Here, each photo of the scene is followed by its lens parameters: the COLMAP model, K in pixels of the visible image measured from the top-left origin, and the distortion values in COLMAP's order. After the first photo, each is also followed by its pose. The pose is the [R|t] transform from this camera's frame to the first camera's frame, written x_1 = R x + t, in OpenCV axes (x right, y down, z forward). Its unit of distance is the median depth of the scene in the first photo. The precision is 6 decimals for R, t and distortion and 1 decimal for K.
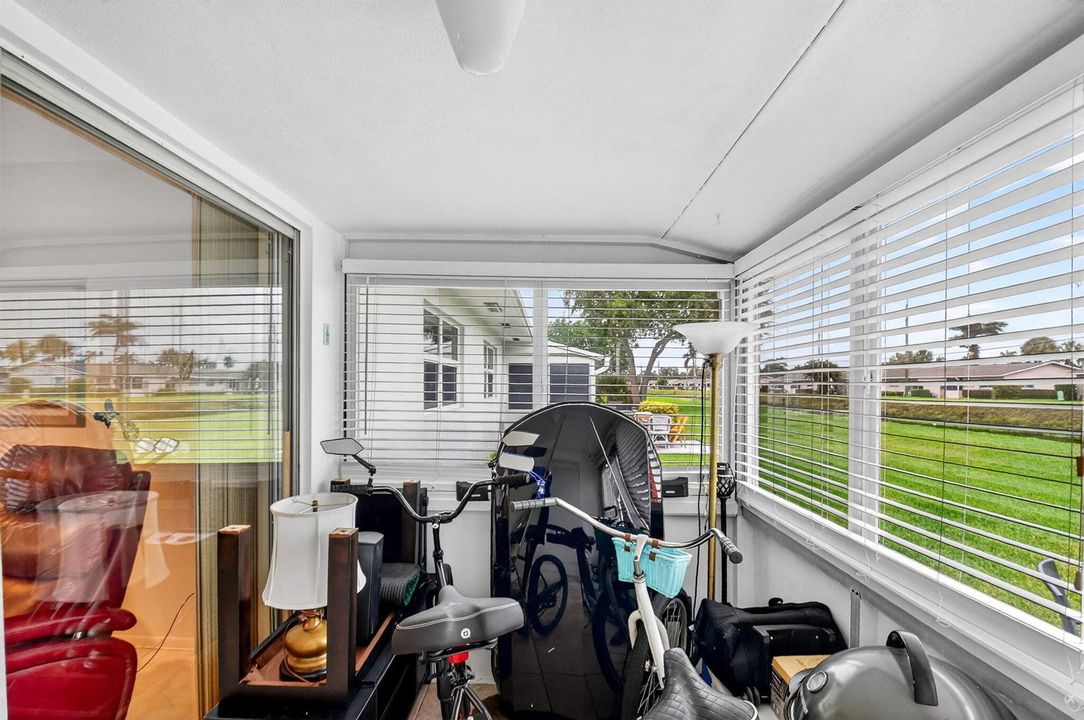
lens RADIAL K [[483.8, 0, 535.8], [0, 483.8, 382.7], [0, 0, 1]] dist [-0.002097, -0.000502]
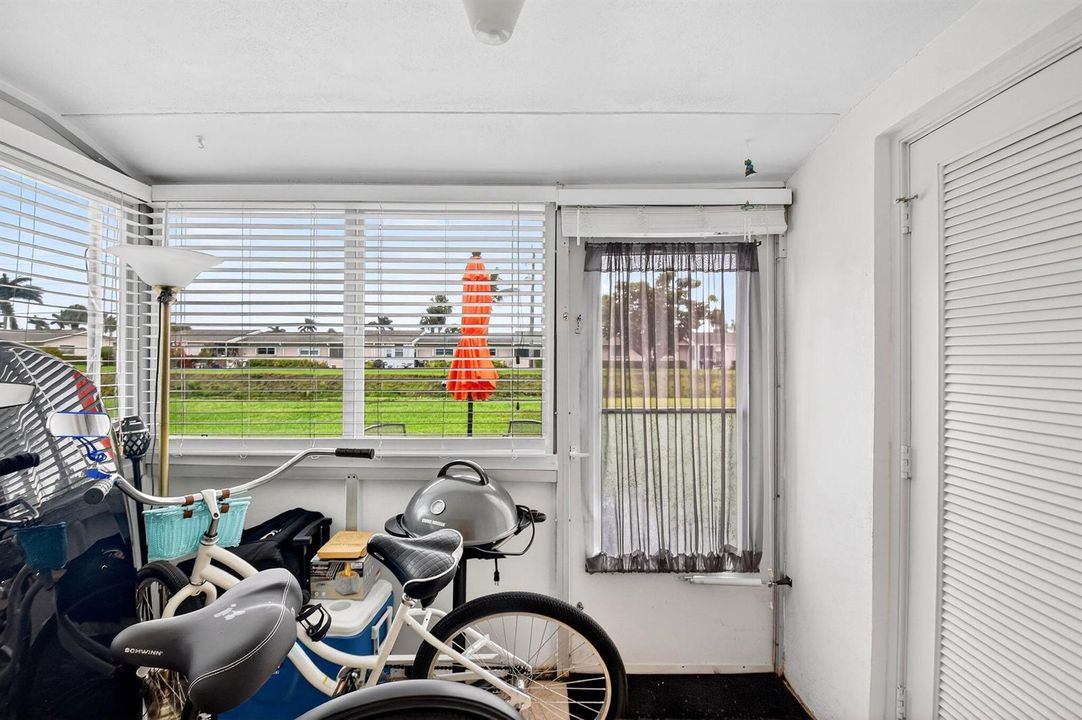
lens RADIAL K [[485.0, 0, 522.8], [0, 485.0, 354.9], [0, 0, 1]] dist [0.022384, -0.032245]
pose [[-0.000770, 0.001937, 0.999998, -0.464859], [-0.011215, 0.999935, -0.001946, 0.051838], [-0.999937, -0.011216, -0.000749, 0.323273]]
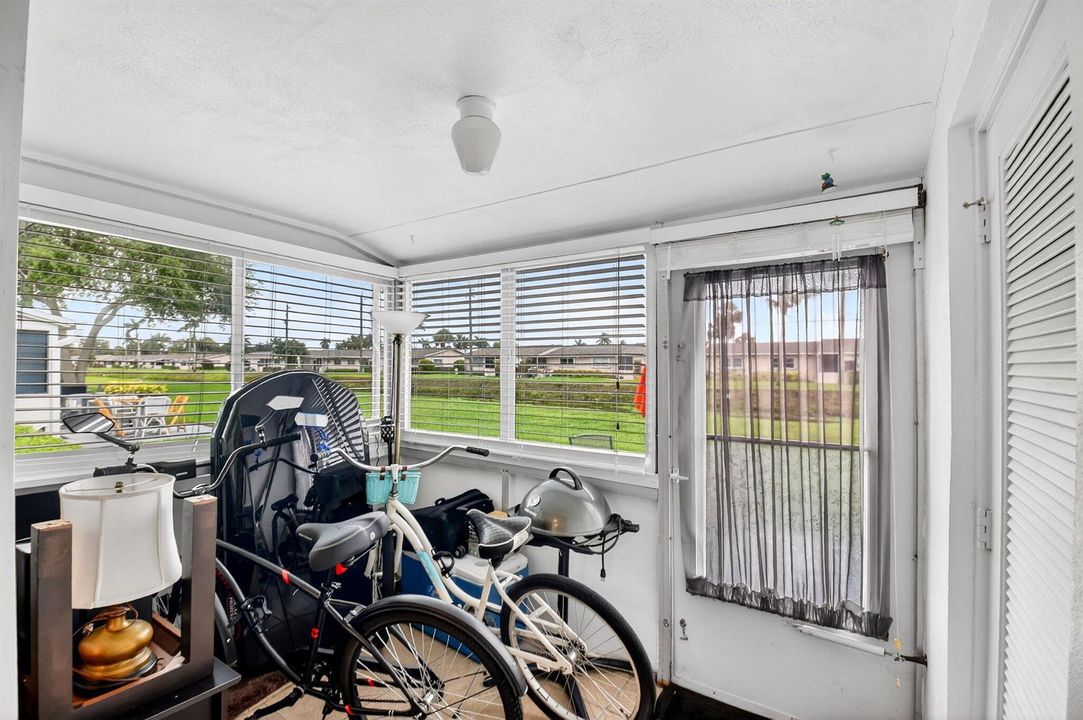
lens RADIAL K [[485.5, 0, 523.3], [0, 485.5, 354.9], [0, 0, 1]] dist [0.022384, -0.032245]
pose [[0.564200, 0.019059, 0.825418, -0.518710], [-0.009853, 0.999818, -0.016351, 0.017147], [-0.825580, 0.001092, 0.564285, -0.057230]]
